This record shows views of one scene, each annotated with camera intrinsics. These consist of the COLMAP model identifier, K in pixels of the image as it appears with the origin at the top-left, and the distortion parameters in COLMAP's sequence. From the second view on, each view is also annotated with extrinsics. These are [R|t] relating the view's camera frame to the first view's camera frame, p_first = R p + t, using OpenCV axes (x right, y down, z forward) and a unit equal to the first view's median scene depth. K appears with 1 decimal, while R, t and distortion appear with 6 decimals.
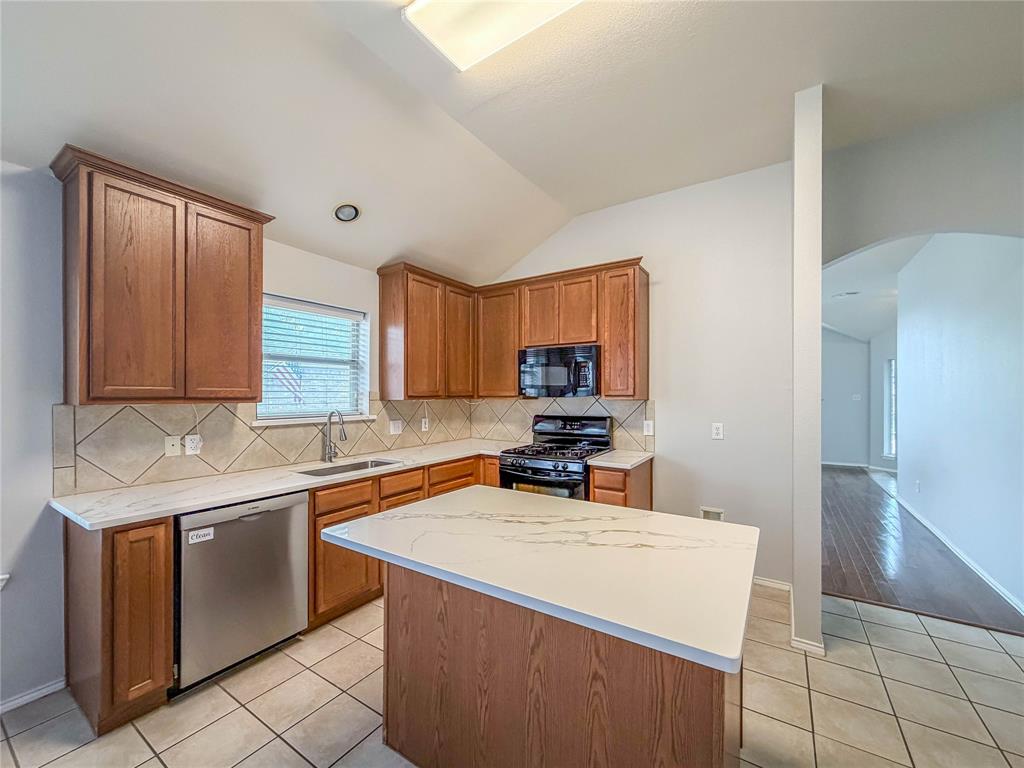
lens RADIAL K [[417.1, 0, 508.9], [0, 417.1, 393.4], [0, 0, 1]] dist [0.000053, 0.000076]
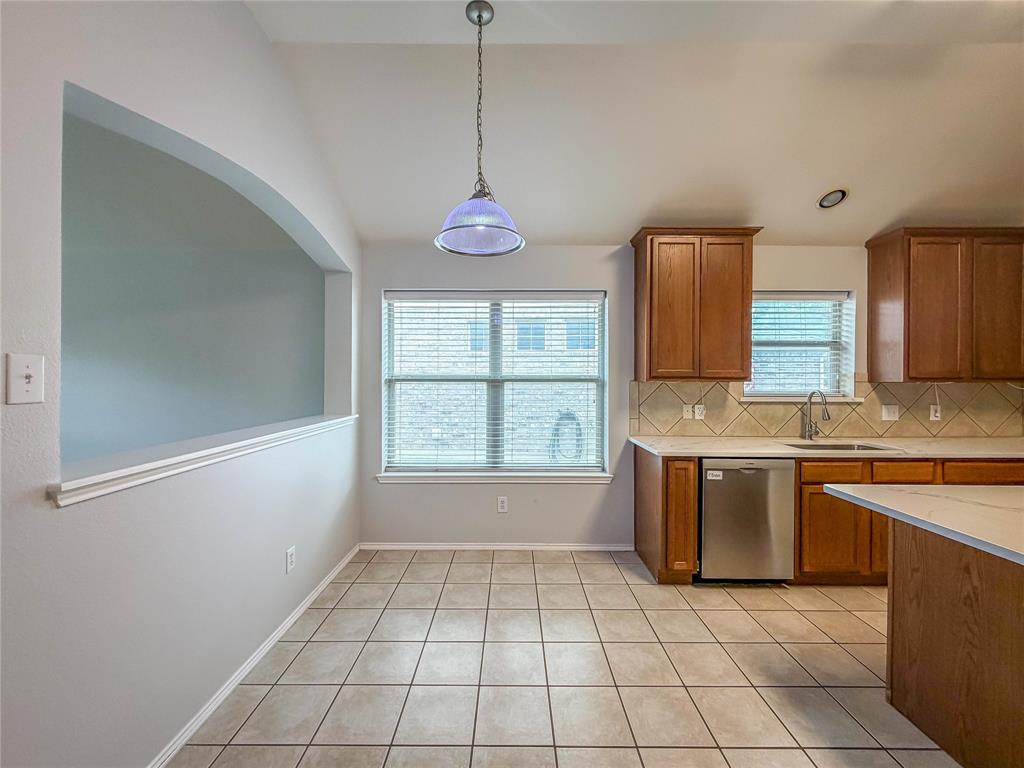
lens RADIAL K [[411.9, 0, 512.7], [0, 411.9, 379.2], [0, 0, 1]] dist [0.000375, -0.000146]
pose [[0.551394, 0.003503, -0.834238, 0.028204], [-0.001820, 0.999994, 0.002996, 0.011414], [0.834243, -0.000133, 0.551397, -0.232094]]
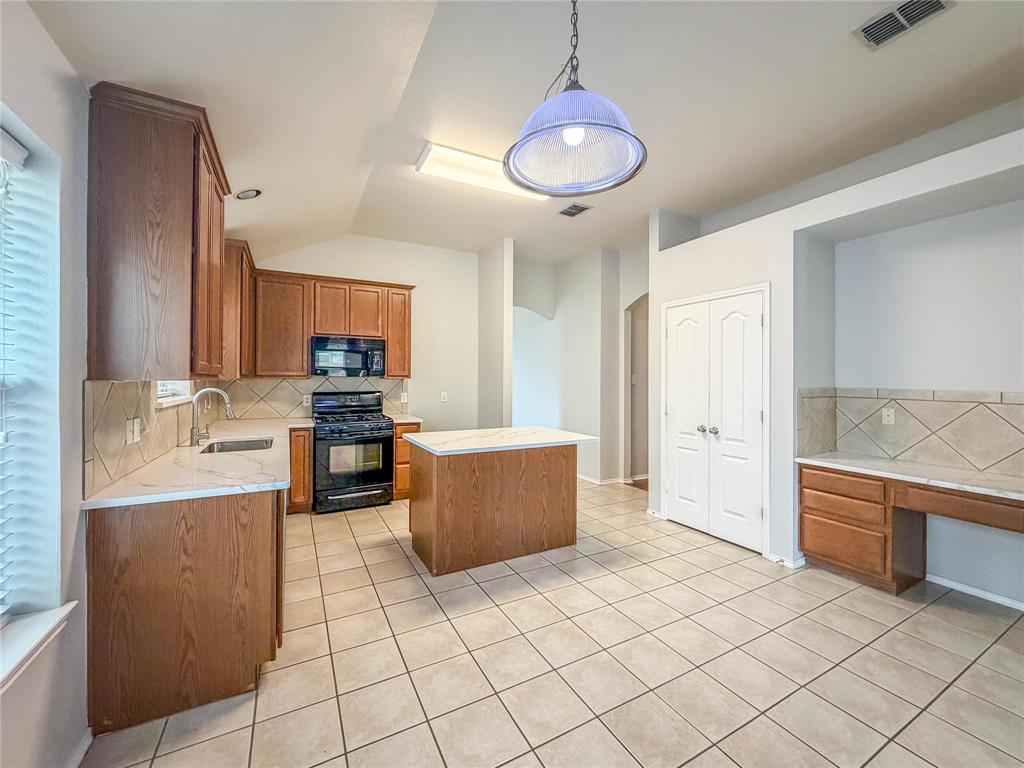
lens RADIAL K [[411.9, 0, 512.7], [0, 411.9, 379.2], [0, 0, 1]] dist [0.000375, -0.000146]
pose [[0.471576, 0.000364, 0.881825, -1.023513], [-0.006413, 0.999975, 0.003017, 0.012528], [-0.881802, -0.007078, 0.471567, -0.046032]]
